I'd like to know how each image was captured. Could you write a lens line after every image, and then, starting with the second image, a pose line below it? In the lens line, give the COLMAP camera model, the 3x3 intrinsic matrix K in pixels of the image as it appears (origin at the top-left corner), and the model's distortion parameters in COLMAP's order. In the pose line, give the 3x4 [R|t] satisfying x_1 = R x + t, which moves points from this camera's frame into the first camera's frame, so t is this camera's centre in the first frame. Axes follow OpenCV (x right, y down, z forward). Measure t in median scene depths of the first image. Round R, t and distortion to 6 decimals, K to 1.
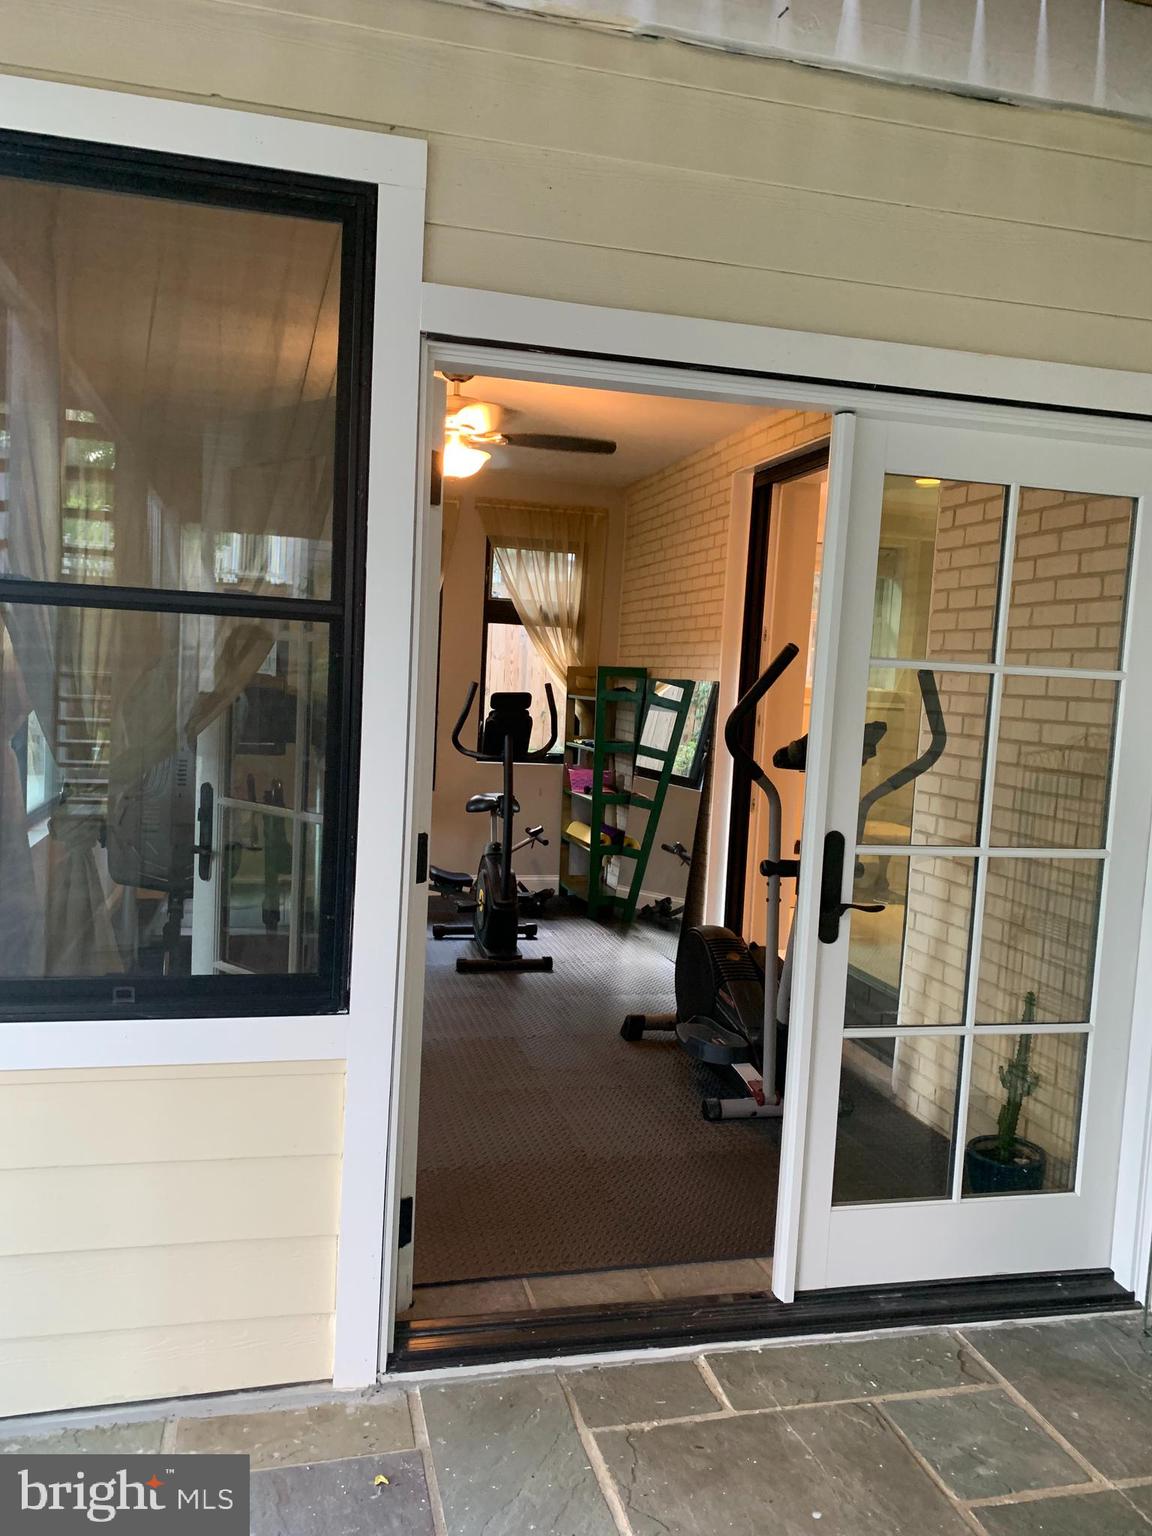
lens RADIAL K [[1181.7, 0, 571.5], [0, 1181.7, 778.3], [0, 0, 1]] dist [0.045271, -0.044619]
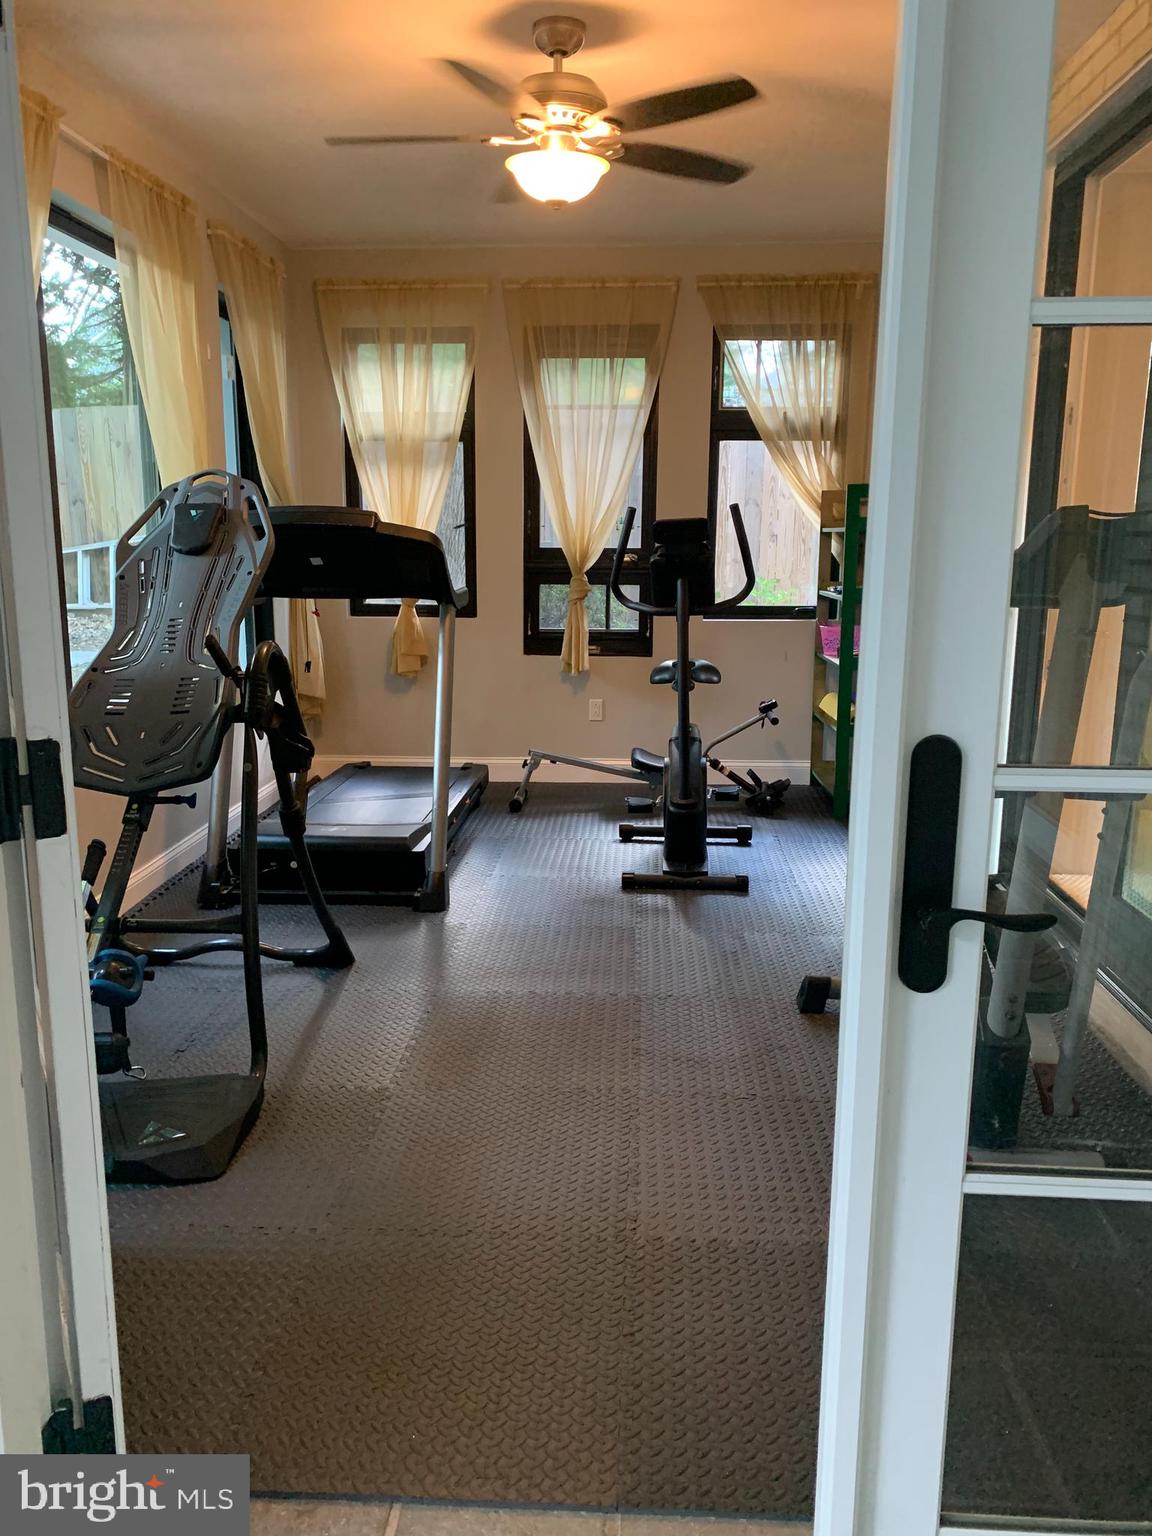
lens RADIAL K [[1181.7, 0, 577.0], [0, 1181.7, 755.5], [0, 0, 1]] dist [0.045271, -0.044619]
pose [[0.951417, 0.014315, -0.307572, 0.087512], [0.014853, 0.995622, 0.092282, 0.003000], [0.307547, -0.092367, 0.947039, 0.205649]]
